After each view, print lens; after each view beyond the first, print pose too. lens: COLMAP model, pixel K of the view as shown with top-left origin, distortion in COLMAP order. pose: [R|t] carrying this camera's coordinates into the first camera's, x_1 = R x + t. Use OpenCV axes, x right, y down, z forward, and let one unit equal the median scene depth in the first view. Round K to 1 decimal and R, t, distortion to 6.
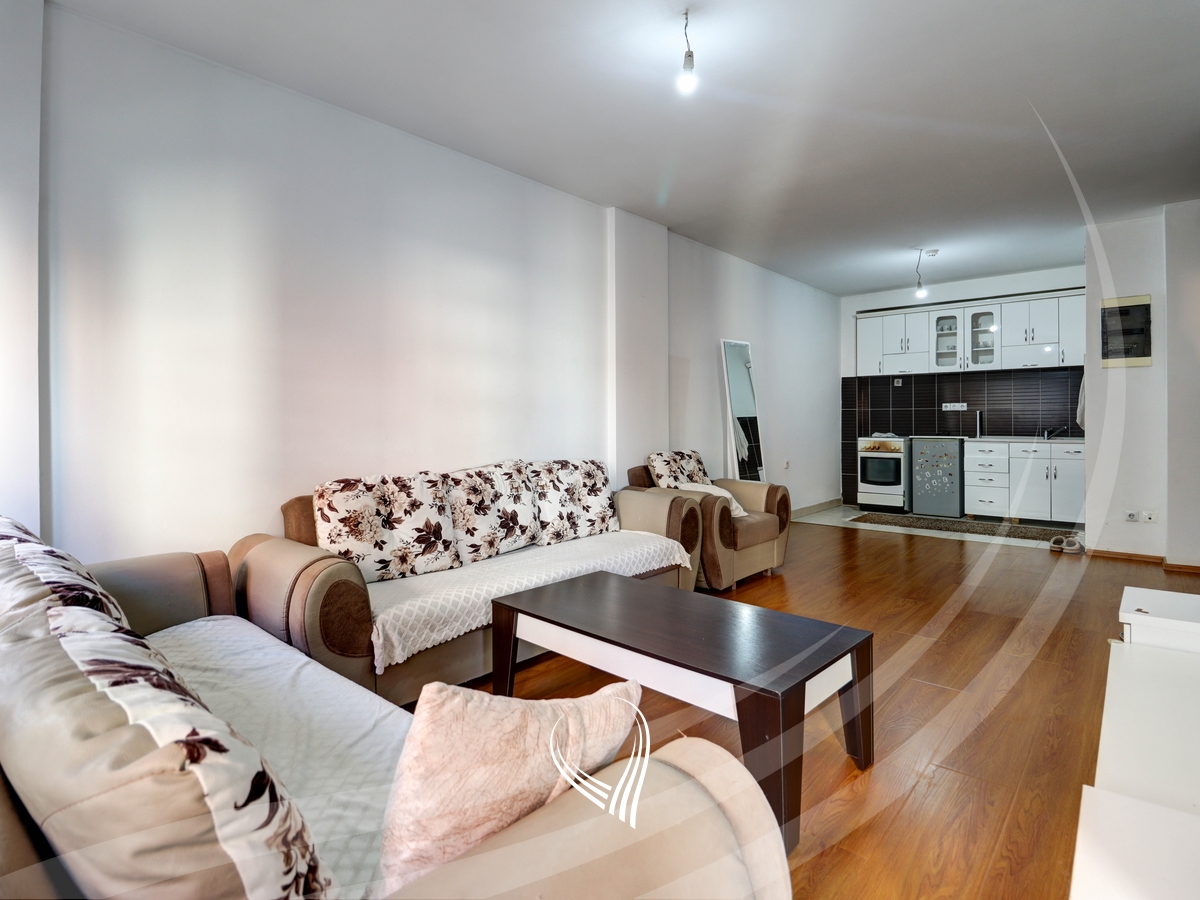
lens RADIAL K [[640.4, 0, 590.0], [0, 640.4, 418.0], [0, 0, 1]] dist [-0.003068, -0.000979]
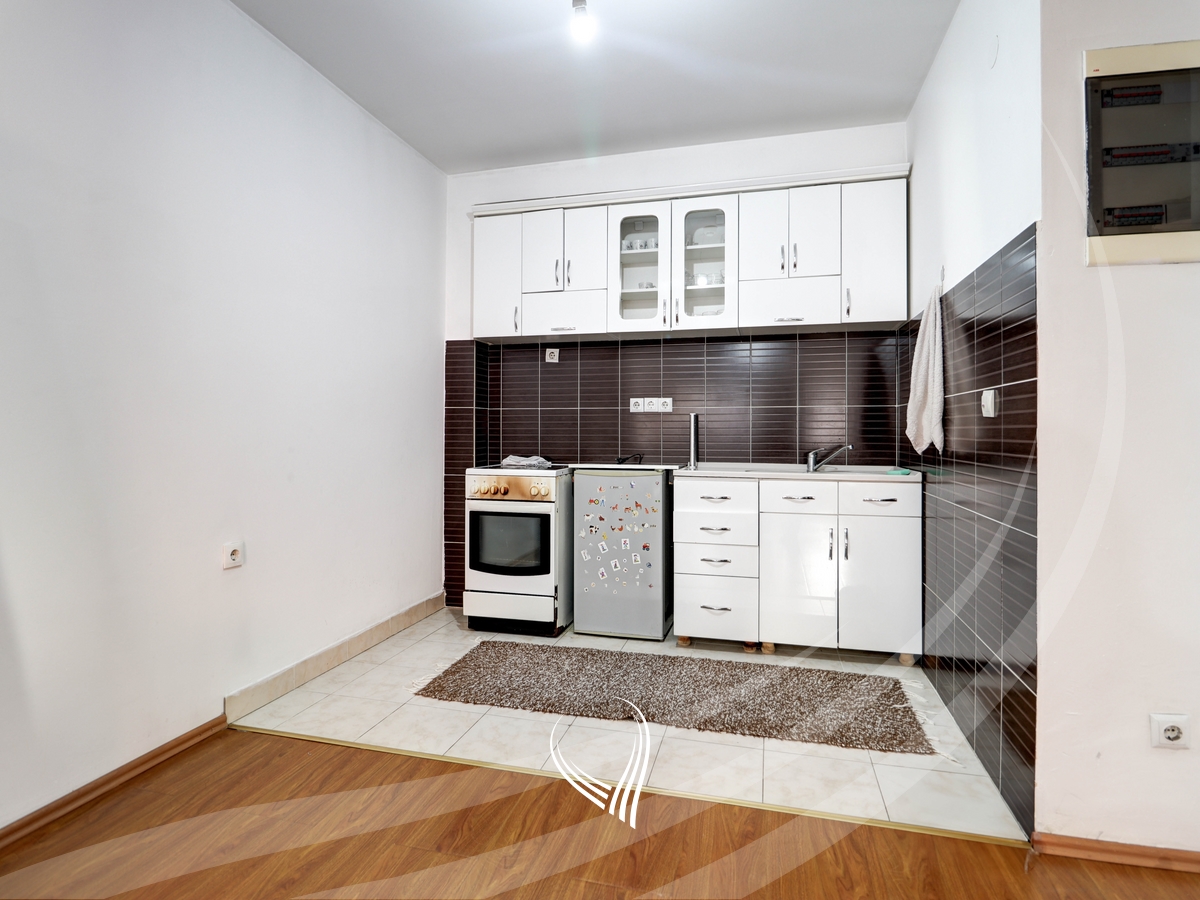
lens RADIAL K [[640.4, 0, 602.3], [0, 640.4, 444.7], [0, 0, 1]] dist [-0.003068, -0.000979]
pose [[0.886252, -0.000582, 0.463204, 0.304722], [-0.008229, 0.999822, 0.017000, 0.005835], [-0.463131, -0.018878, 0.886089, 0.575497]]
